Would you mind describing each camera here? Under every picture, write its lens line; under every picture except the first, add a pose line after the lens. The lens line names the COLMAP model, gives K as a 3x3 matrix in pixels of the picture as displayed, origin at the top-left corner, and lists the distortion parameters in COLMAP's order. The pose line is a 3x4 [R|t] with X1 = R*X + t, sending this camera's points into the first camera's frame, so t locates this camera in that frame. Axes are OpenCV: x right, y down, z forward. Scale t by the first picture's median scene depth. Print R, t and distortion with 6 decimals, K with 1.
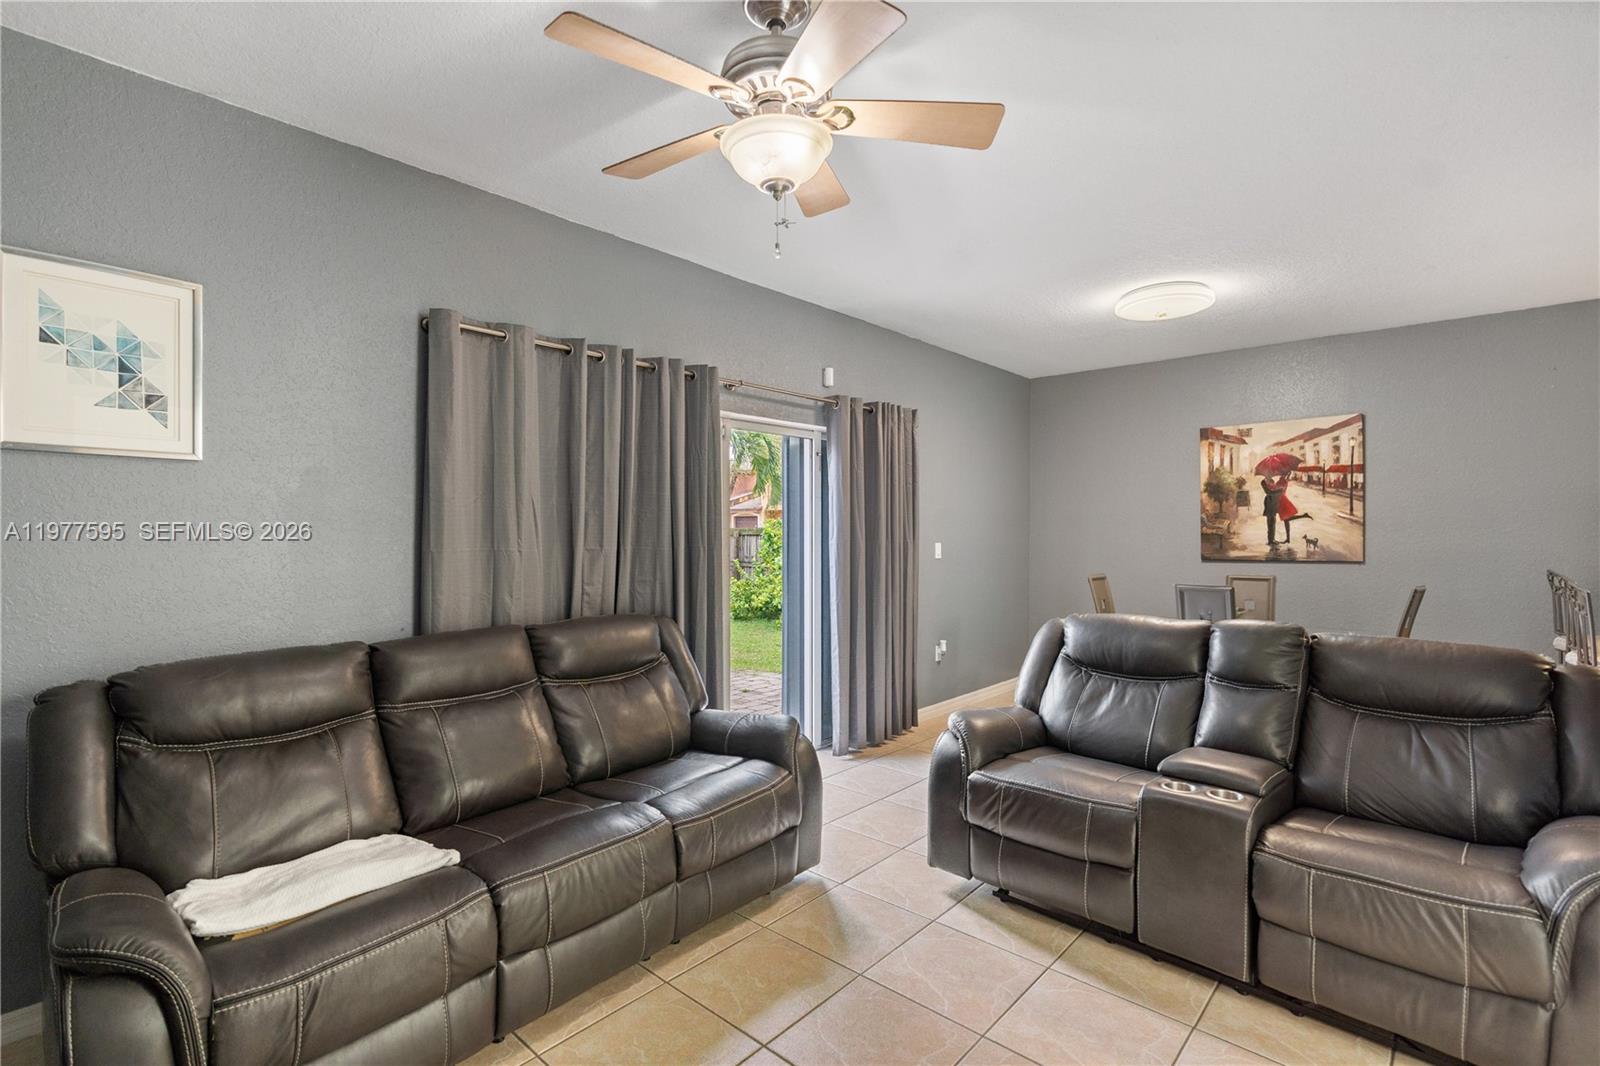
lens RADIAL K [[733.9, 0, 806.9], [0, 733.9, 535.9], [0, 0, 1]] dist [-0.006024, 0.000019]
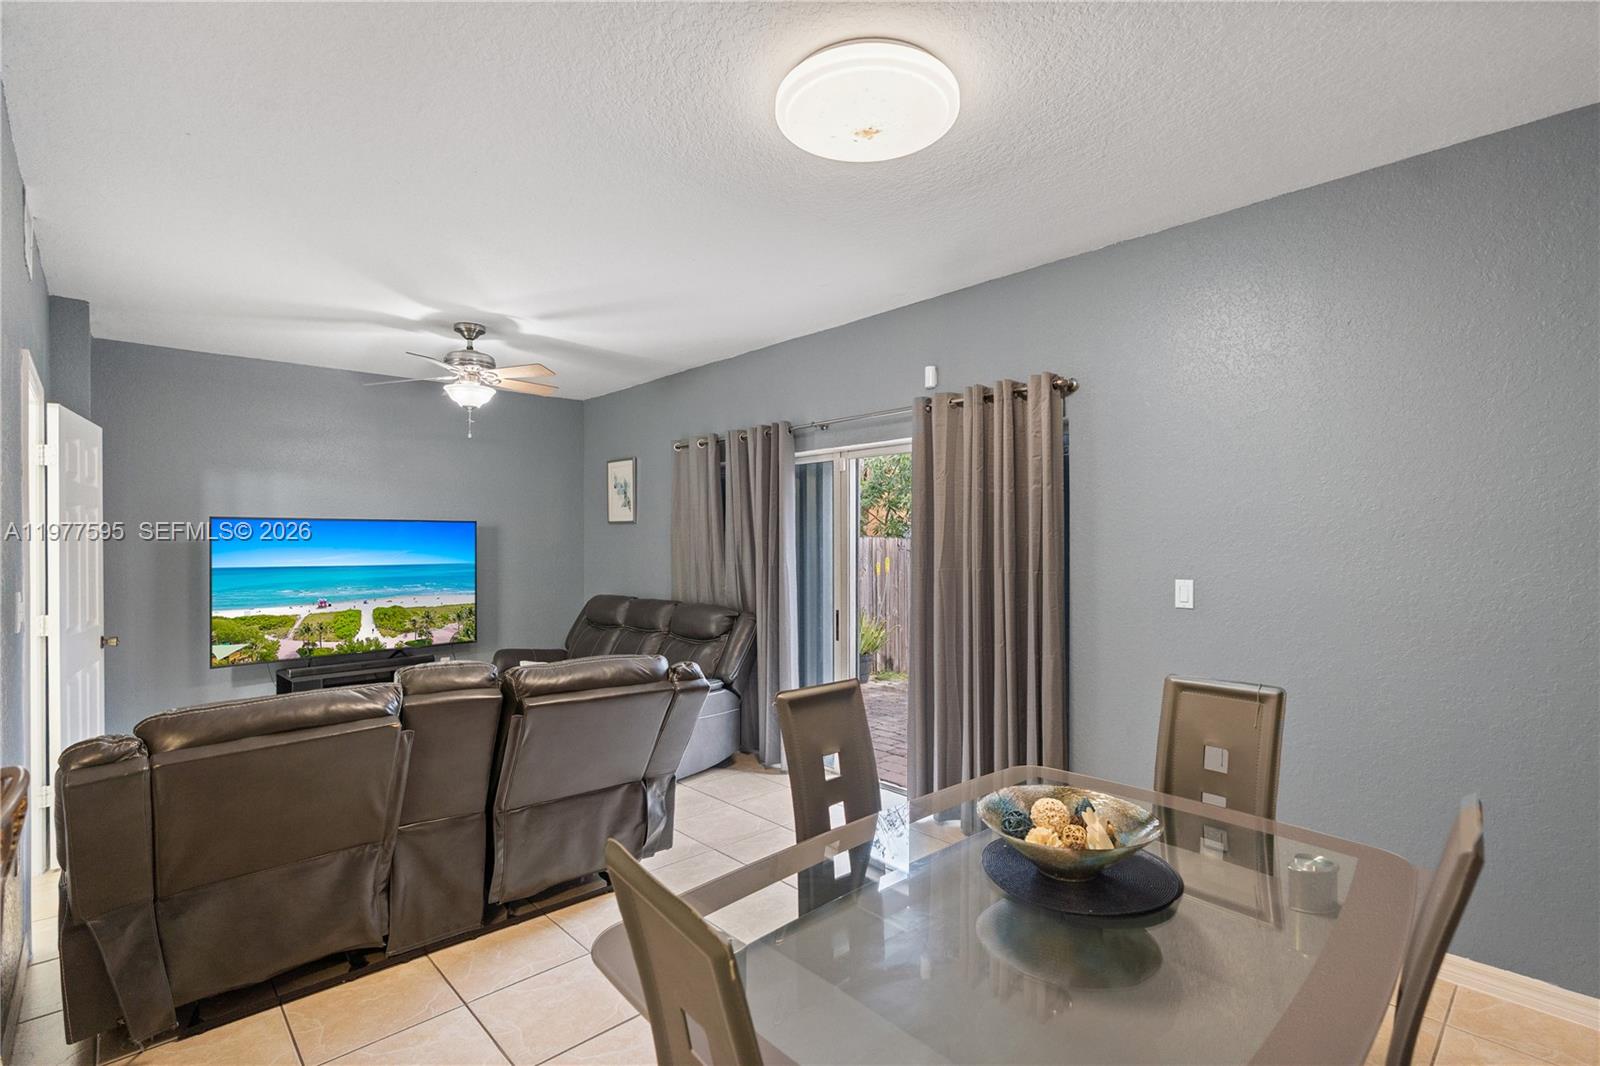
lens RADIAL K [[755.2, 0, 800.0], [0, 755.2, 533.0], [0, 0, 1]] dist [-0.055340, -0.000064]
pose [[-0.090806, -0.011423, -0.995803, 0.804098], [-0.007536, 0.999913, -0.010783, -0.018430], [0.995840, 0.006525, -0.090885, 0.807675]]
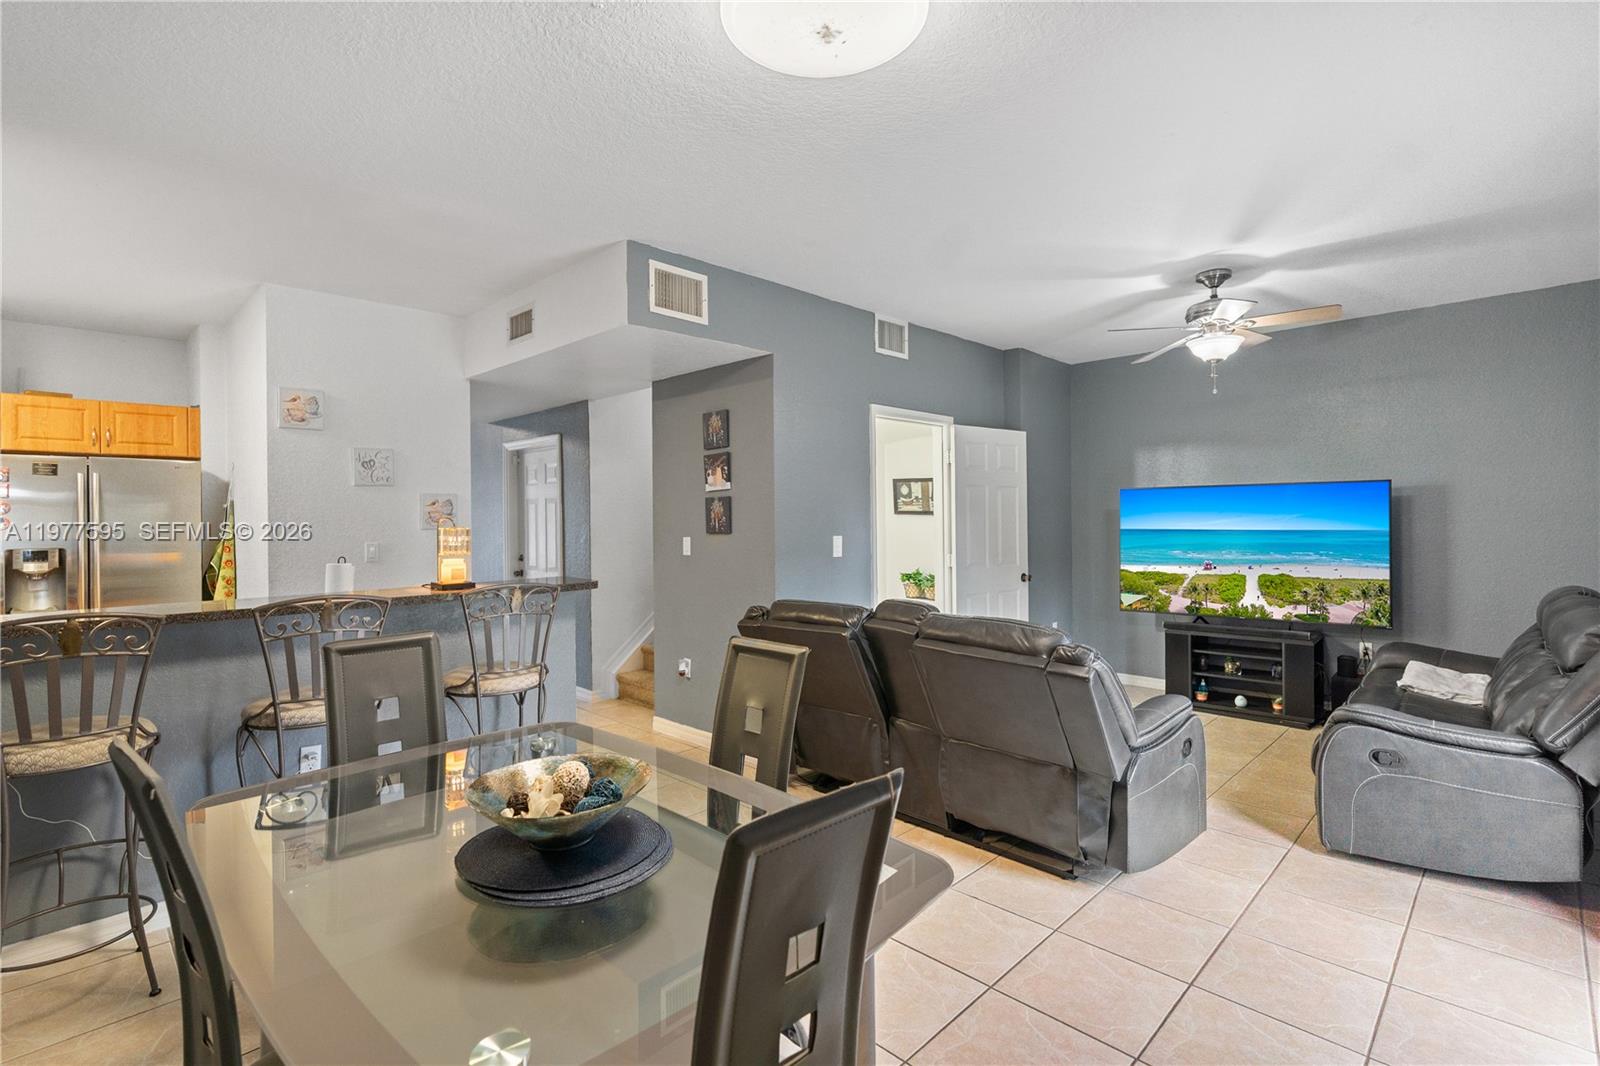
lens RADIAL K [[763.3, 0, 795.4], [0, 763.3, 504.7], [0, 0, 1]] dist [-0.014298, -0.000520]
pose [[-0.998414, 0.013603, 0.054628, 0.388625], [0.013266, 0.999891, -0.006531, -0.015779], [-0.054711, -0.005796, -0.998485, 1.185061]]
